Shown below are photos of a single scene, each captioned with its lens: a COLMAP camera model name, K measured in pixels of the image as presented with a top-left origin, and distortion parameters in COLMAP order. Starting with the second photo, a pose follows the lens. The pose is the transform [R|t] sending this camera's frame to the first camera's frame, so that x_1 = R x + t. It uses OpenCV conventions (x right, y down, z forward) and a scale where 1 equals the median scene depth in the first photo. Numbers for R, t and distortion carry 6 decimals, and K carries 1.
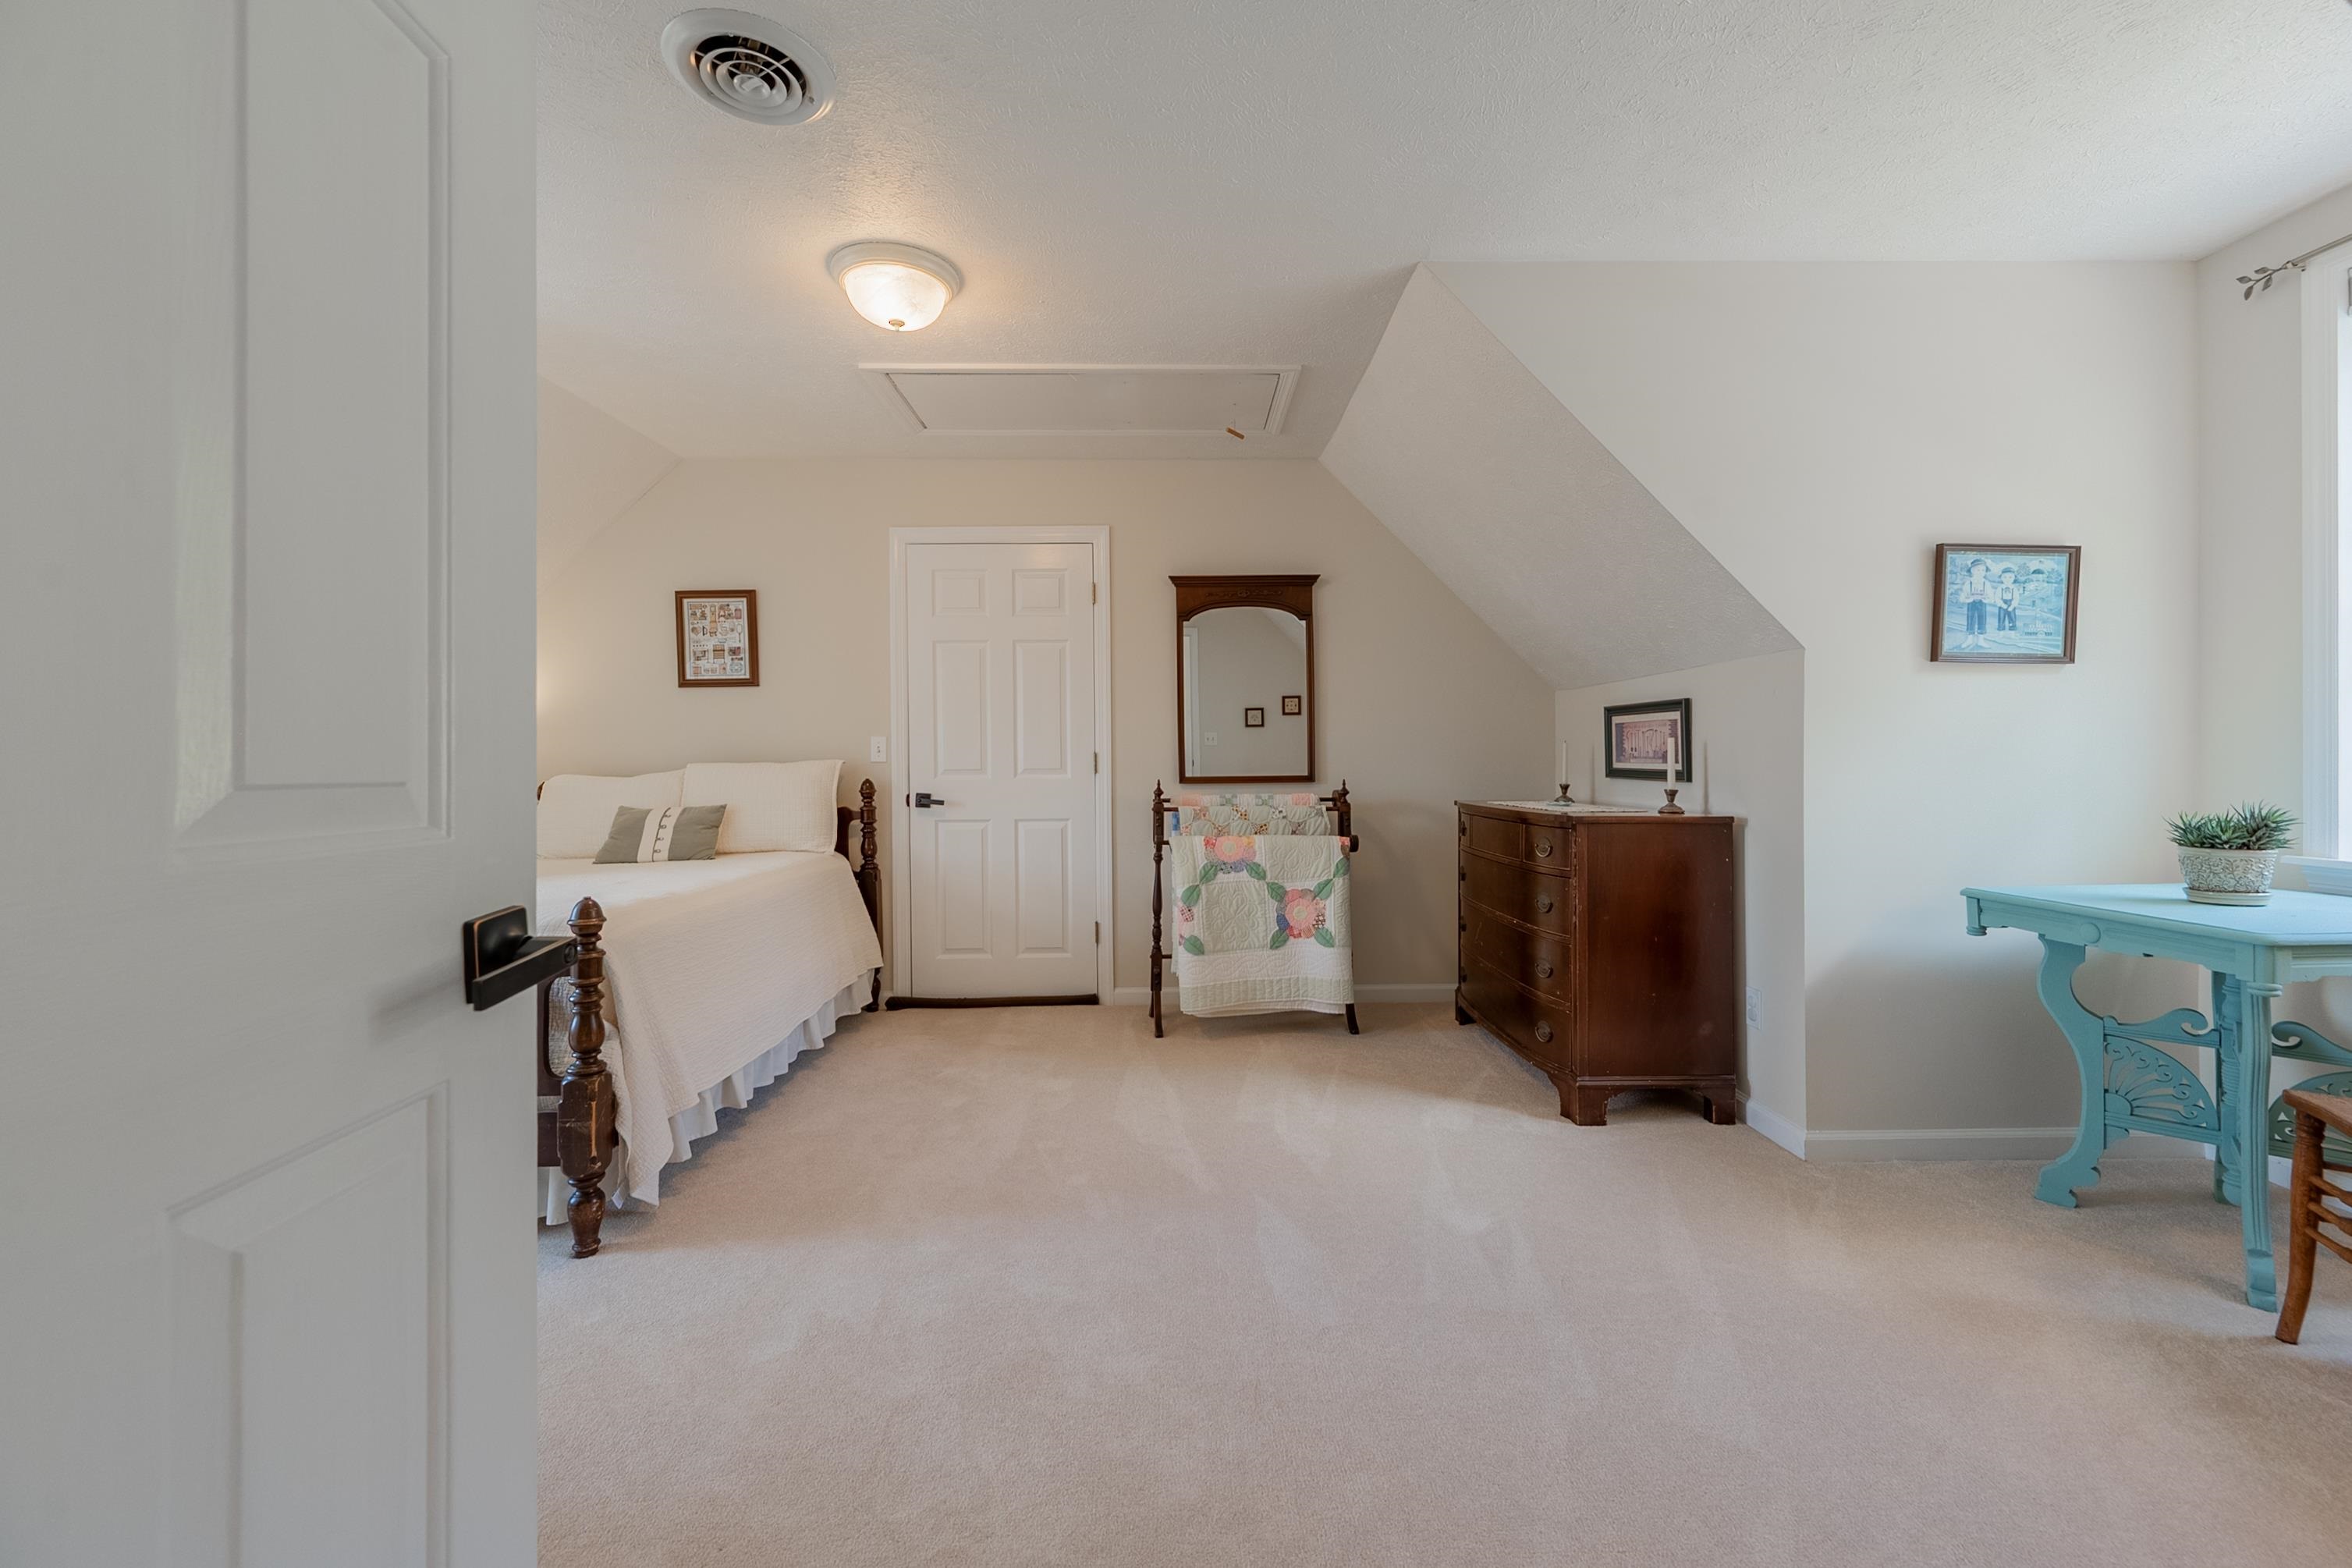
lens RADIAL K [[949.3, 0, 1170.1], [0, 949.3, 762.2], [0, 0, 1]] dist [0.000277, 0.000899]
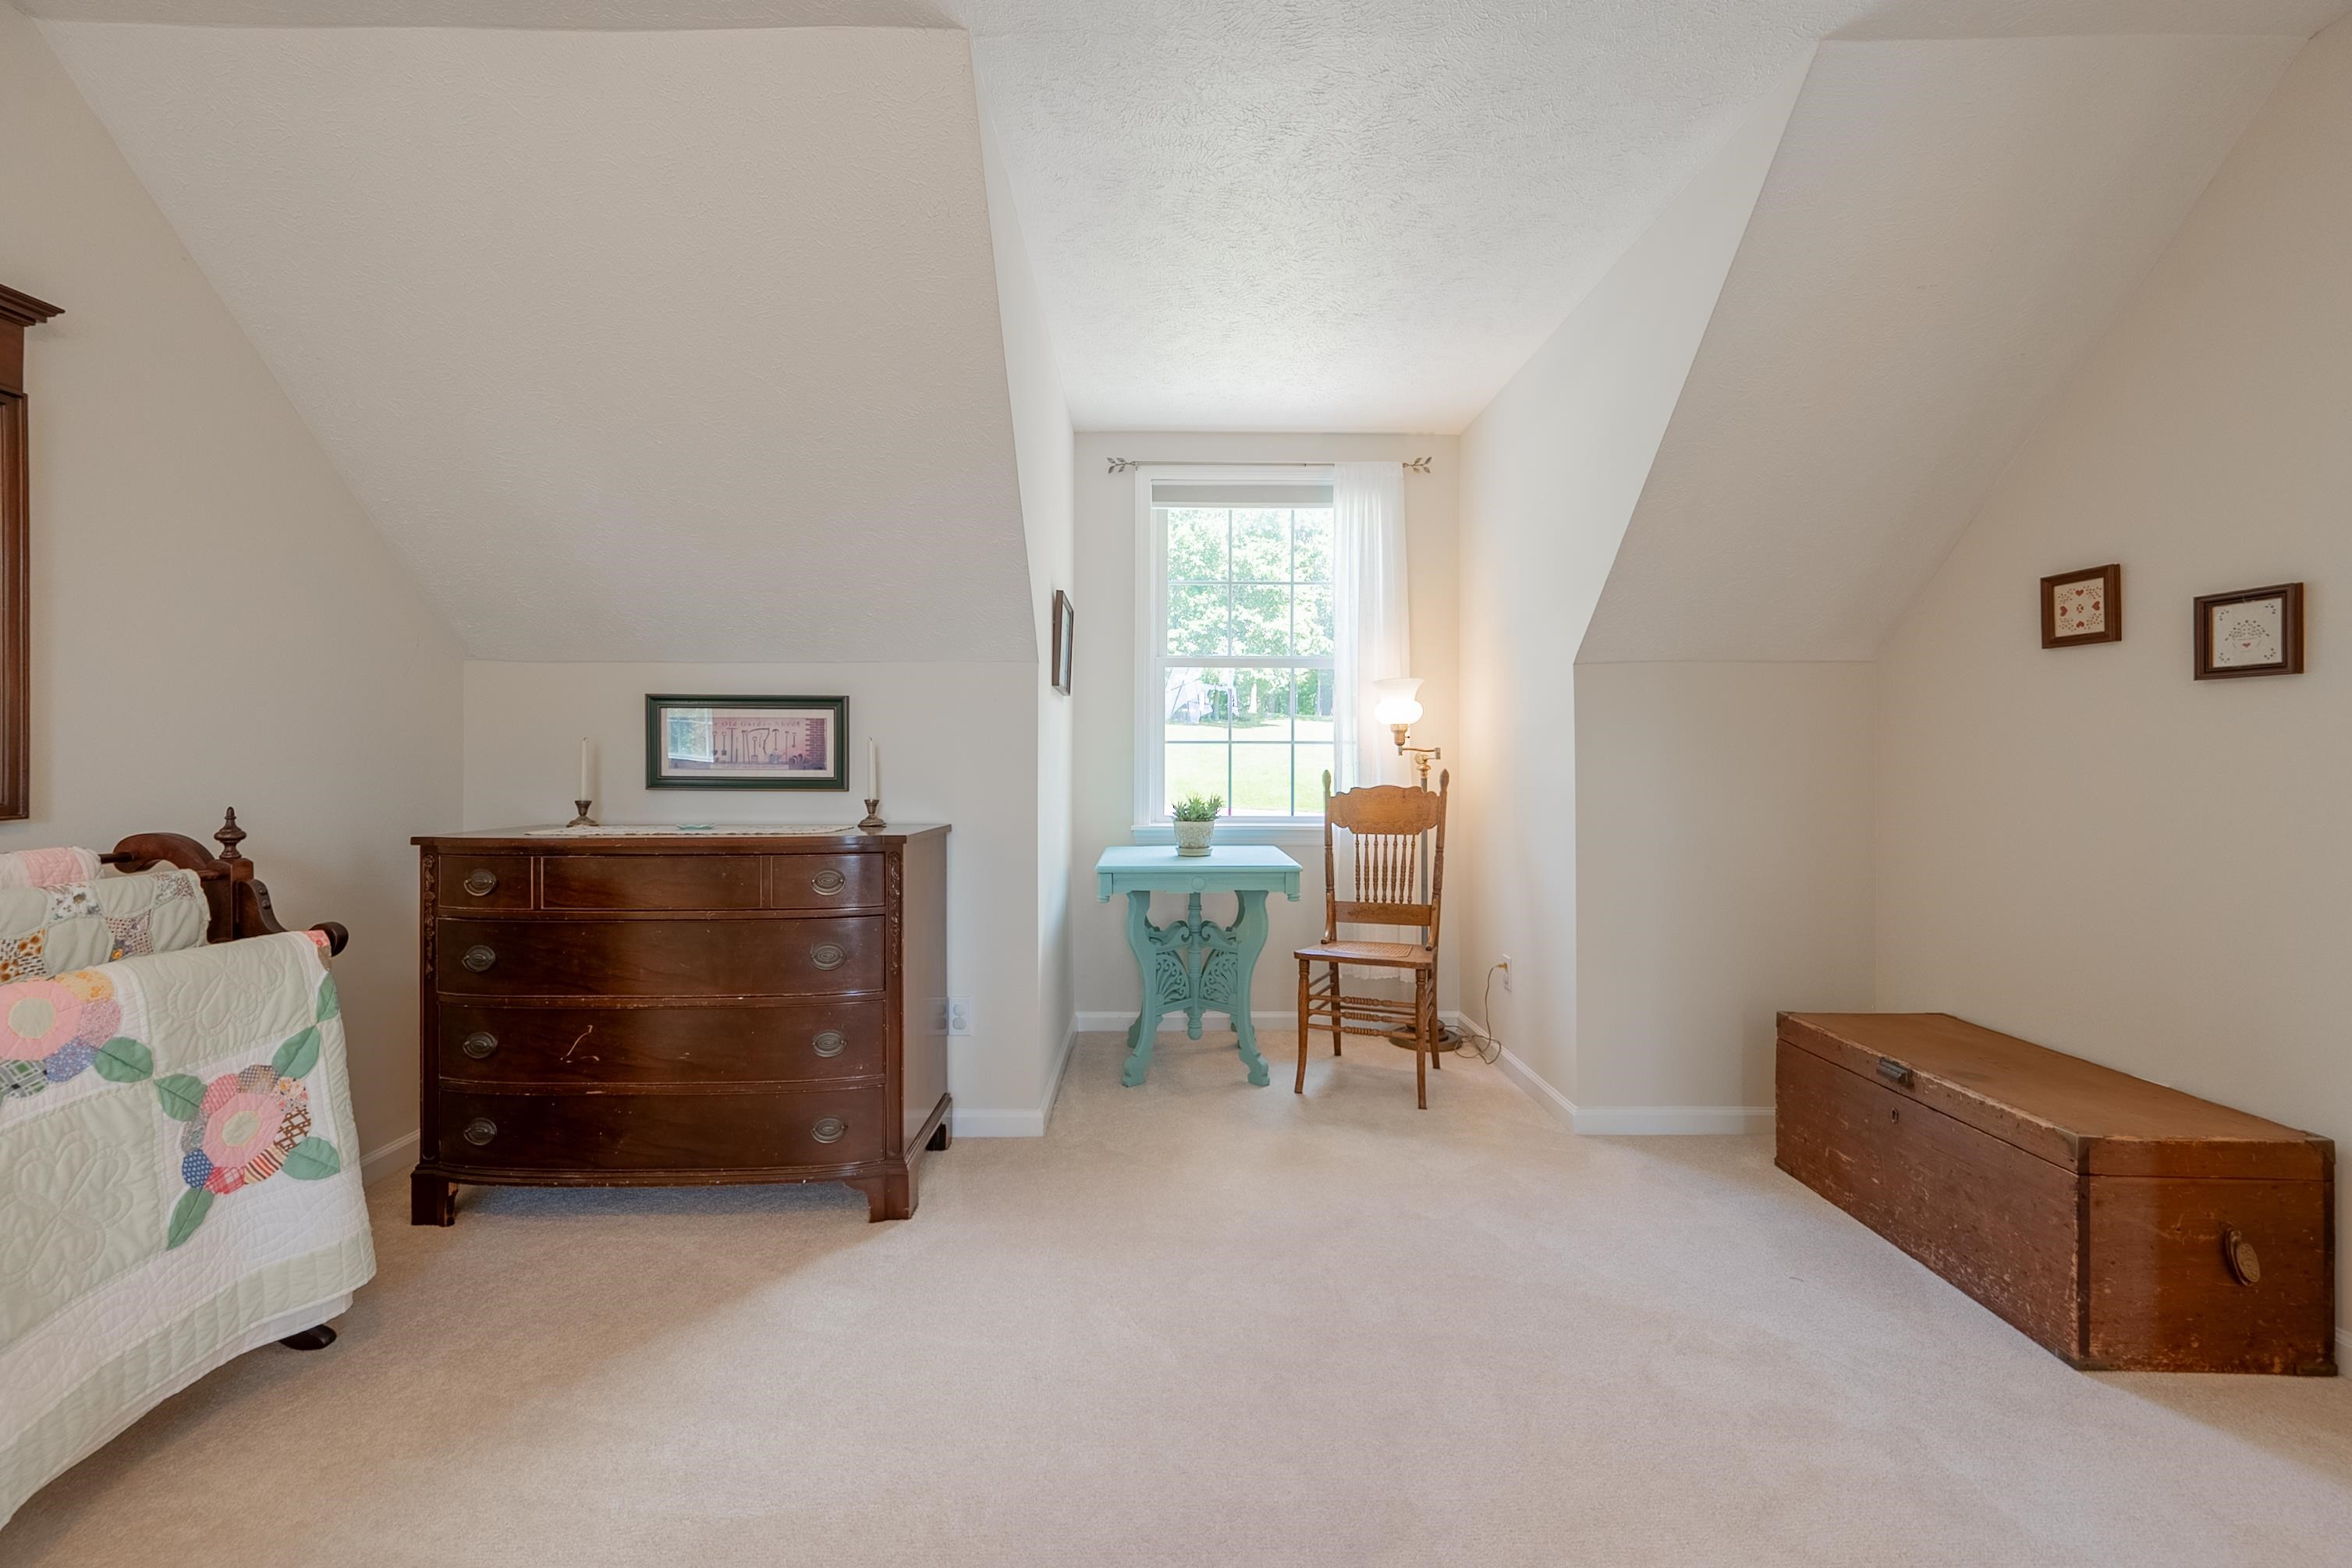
lens RADIAL K [[949.3, 0, 1178.0], [0, 949.3, 765.9], [0, 0, 1]] dist [0.000277, 0.000899]
pose [[-0.004227, 0.002304, 0.999988, -0.285545], [0.000362, 0.999997, -0.002303, -0.000080], [-0.999991, 0.000353, -0.004228, 0.588429]]
